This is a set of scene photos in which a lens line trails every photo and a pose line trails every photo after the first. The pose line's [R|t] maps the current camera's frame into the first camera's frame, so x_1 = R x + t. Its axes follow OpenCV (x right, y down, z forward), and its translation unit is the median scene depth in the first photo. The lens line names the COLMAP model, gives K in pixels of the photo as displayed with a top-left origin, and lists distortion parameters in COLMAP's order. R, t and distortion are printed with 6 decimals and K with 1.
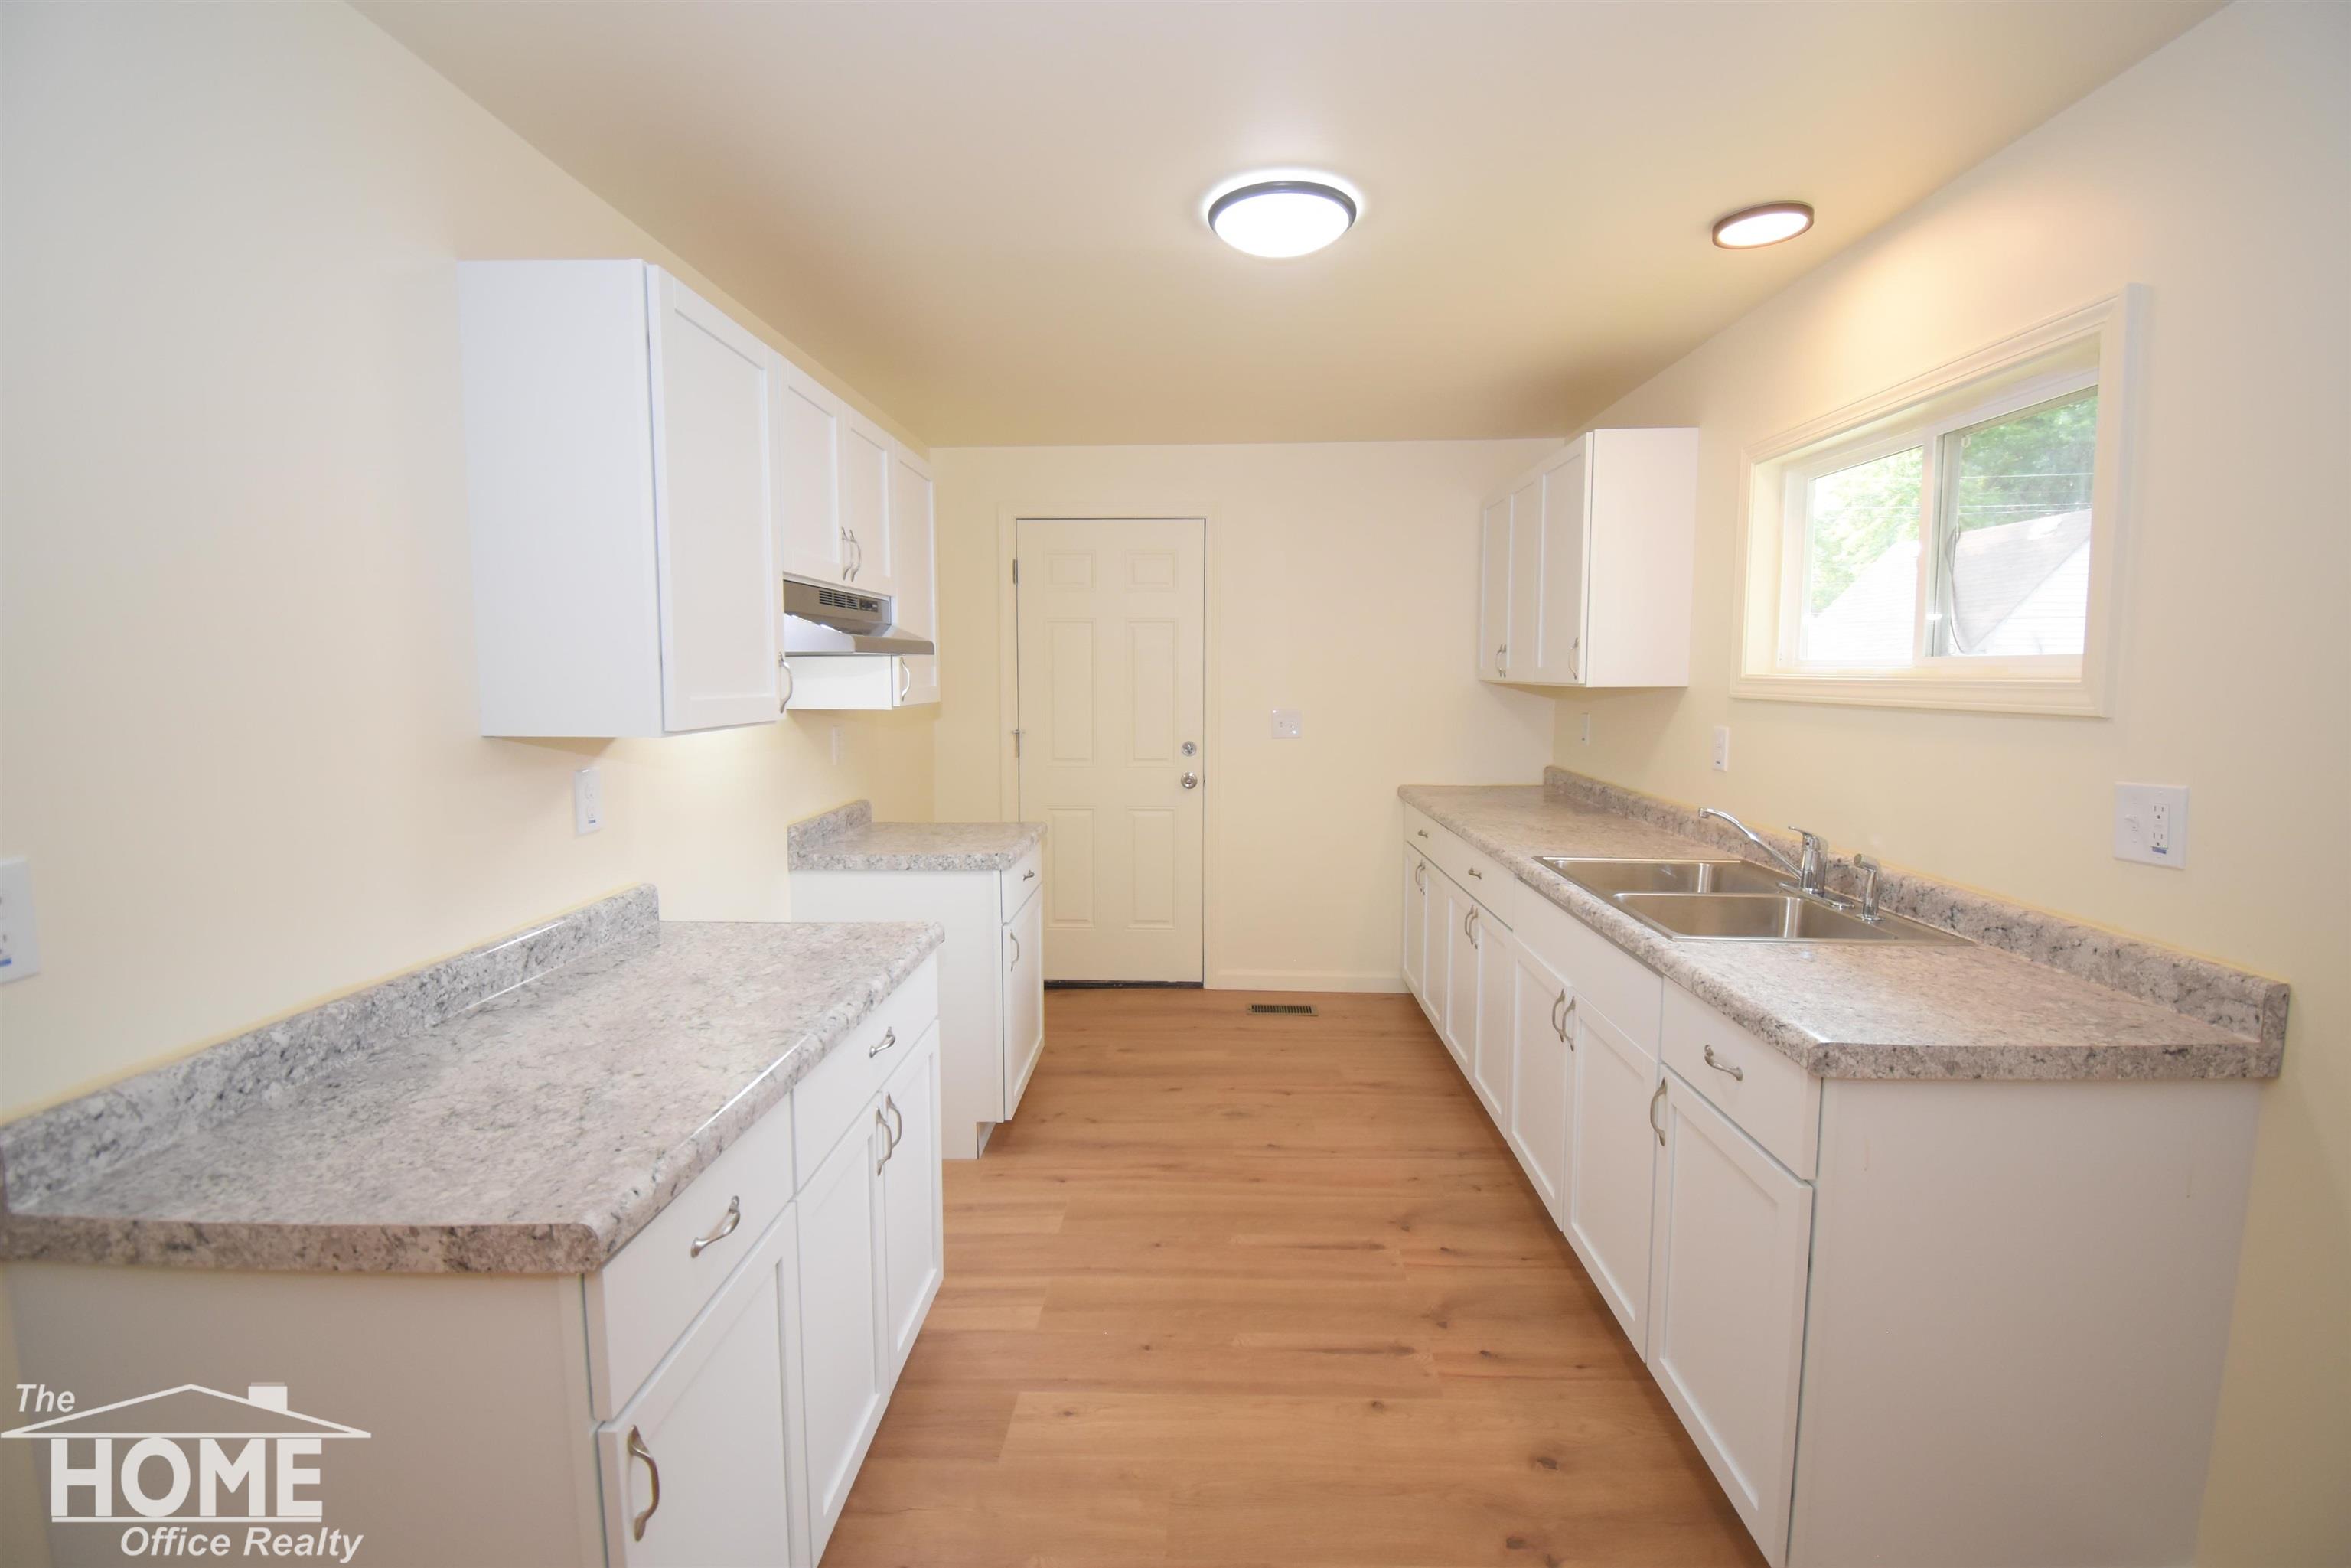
lens RADIAL K [[1034.9, 0, 1187.2], [0, 1034.9, 769.8], [0, 0, 1]] dist [0.001641, -0.013344]
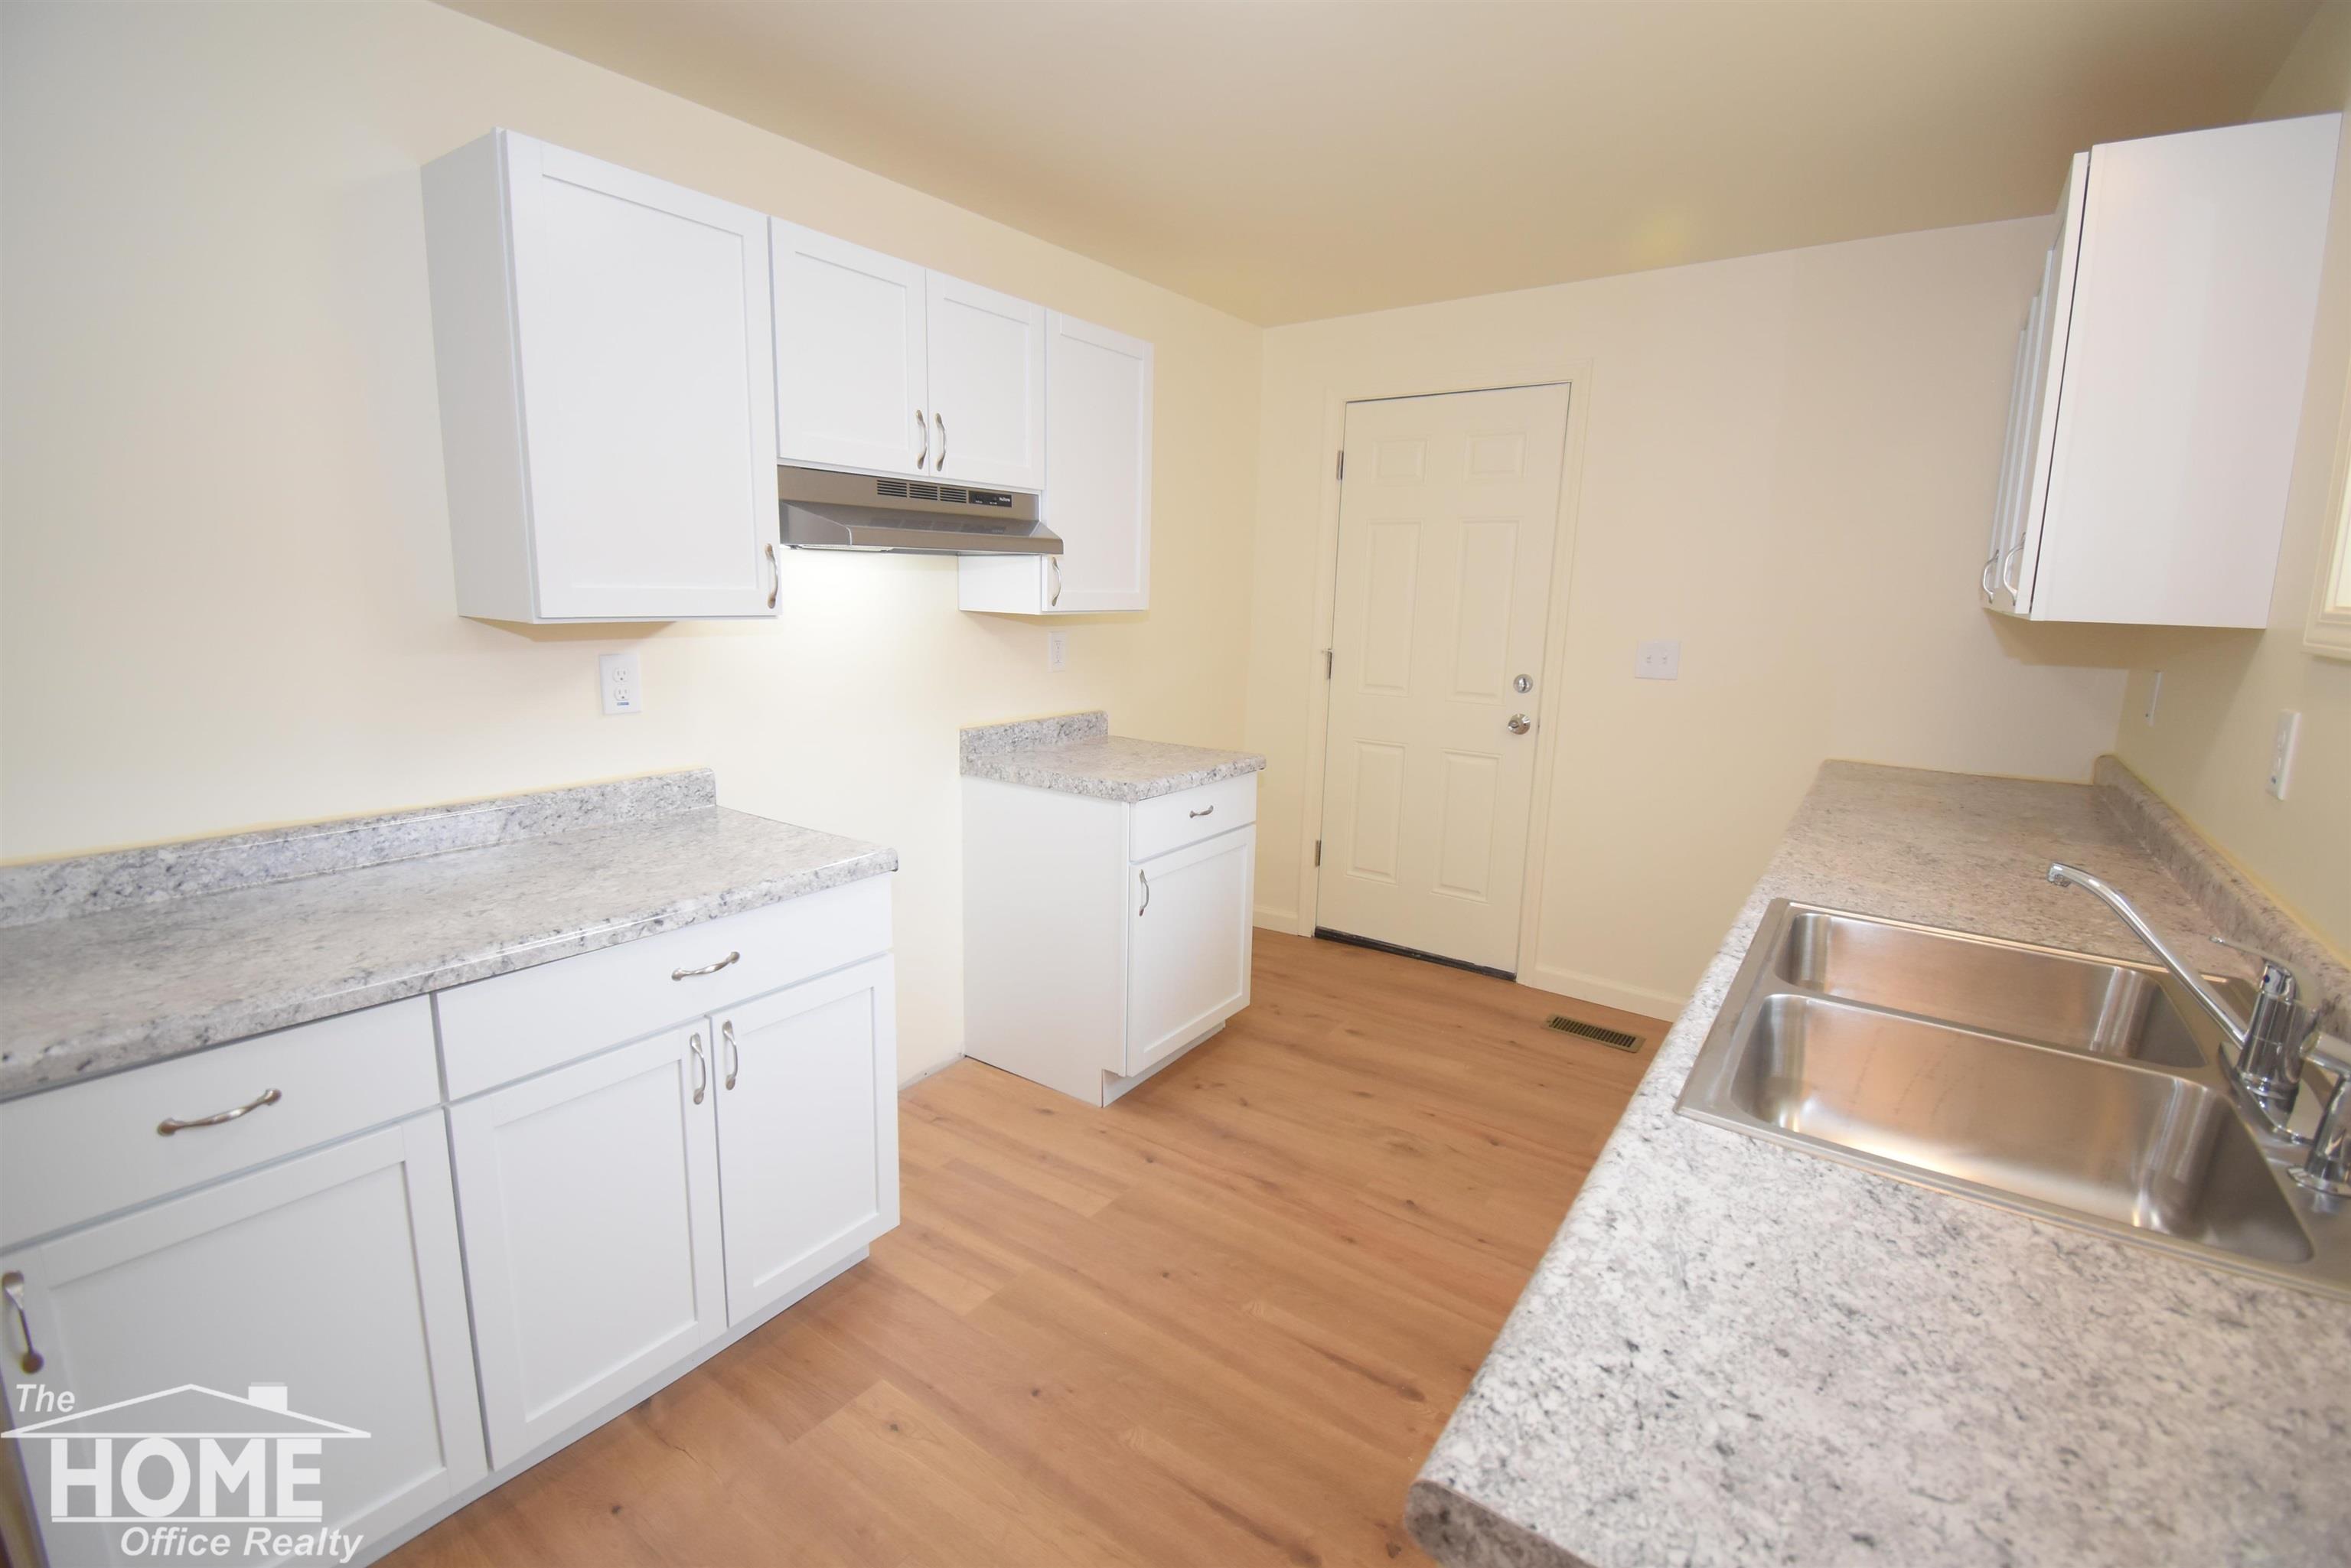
lens RADIAL K [[1034.9, 0, 1195.6], [0, 1034.9, 766.4], [0, 0, 1]] dist [0.001641, -0.013344]
pose [[0.835740, 0.114750, -0.537001, 0.415902], [-0.075371, 0.992638, 0.094812, -0.026130], [0.543927, -0.038764, 0.838236, 0.358483]]
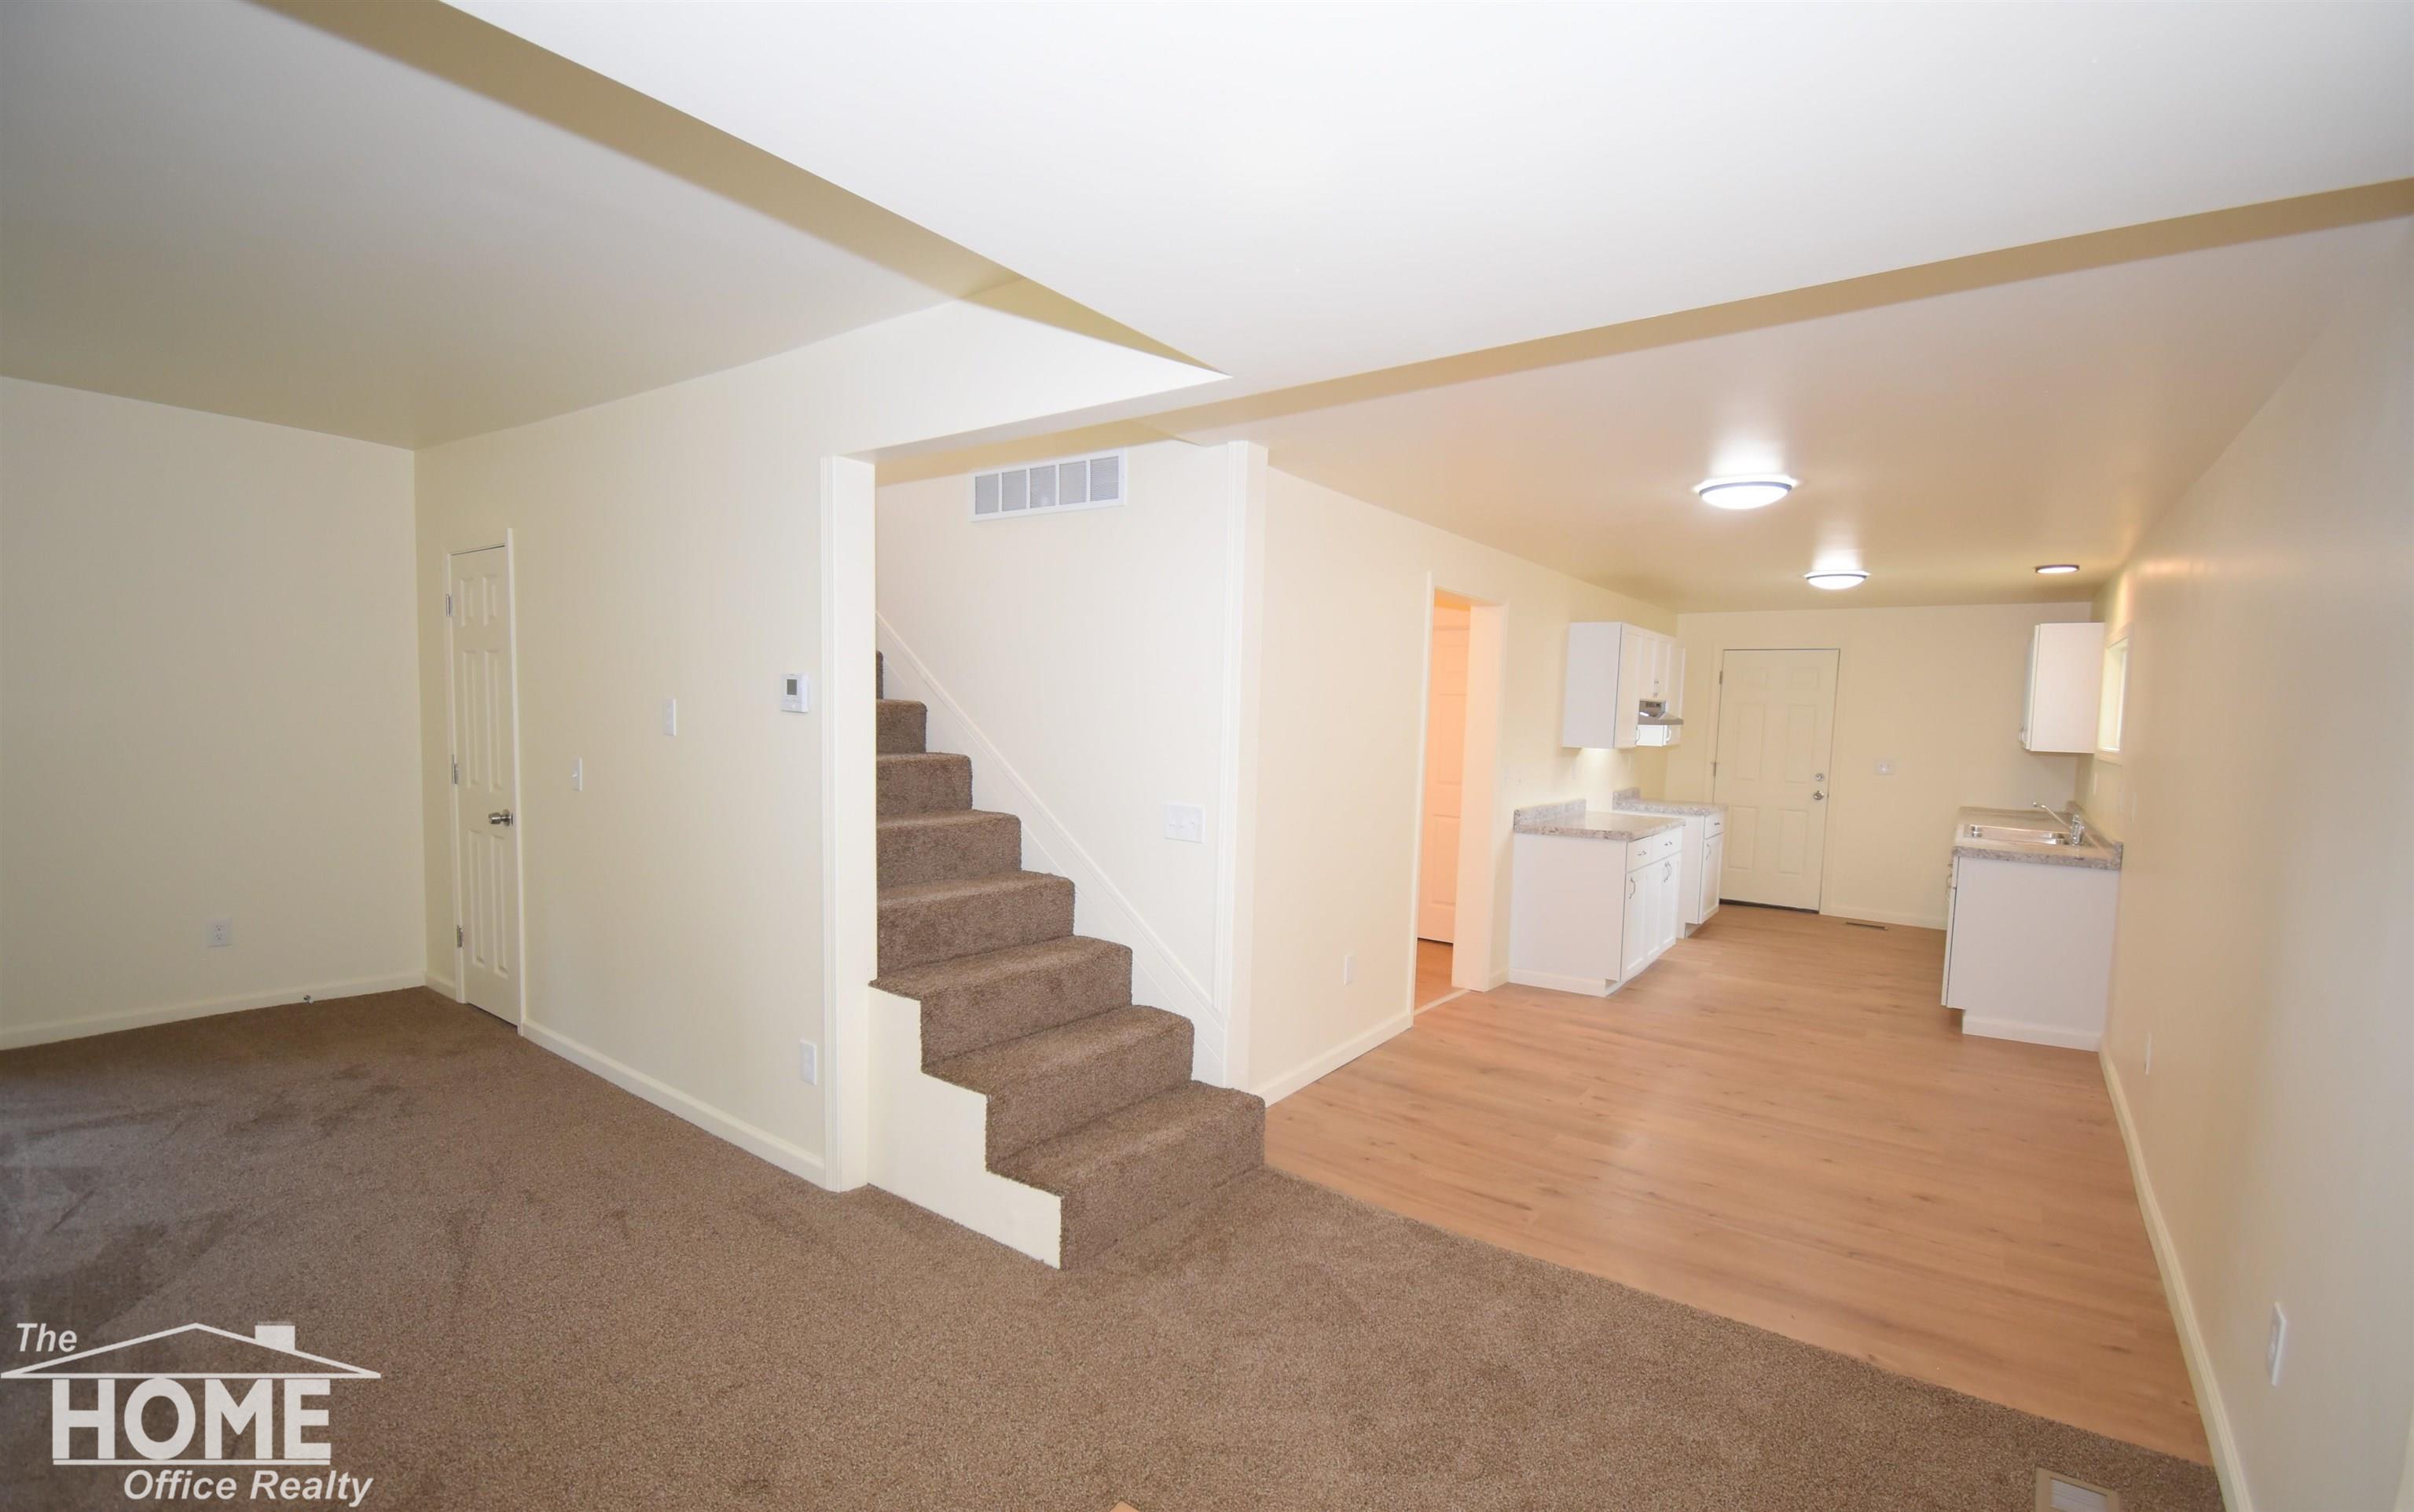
lens RADIAL K [[1117.0, 0, 1175.2], [0, 1117.0, 787.8], [0, 0, 1]] dist [-0.002579, -0.000179]
pose [[0.821129, 0.064890, -0.567042, 0.334604], [-0.081039, 0.996705, -0.003294, 0.173756], [0.564960, 0.048657, 0.823682, -2.229949]]
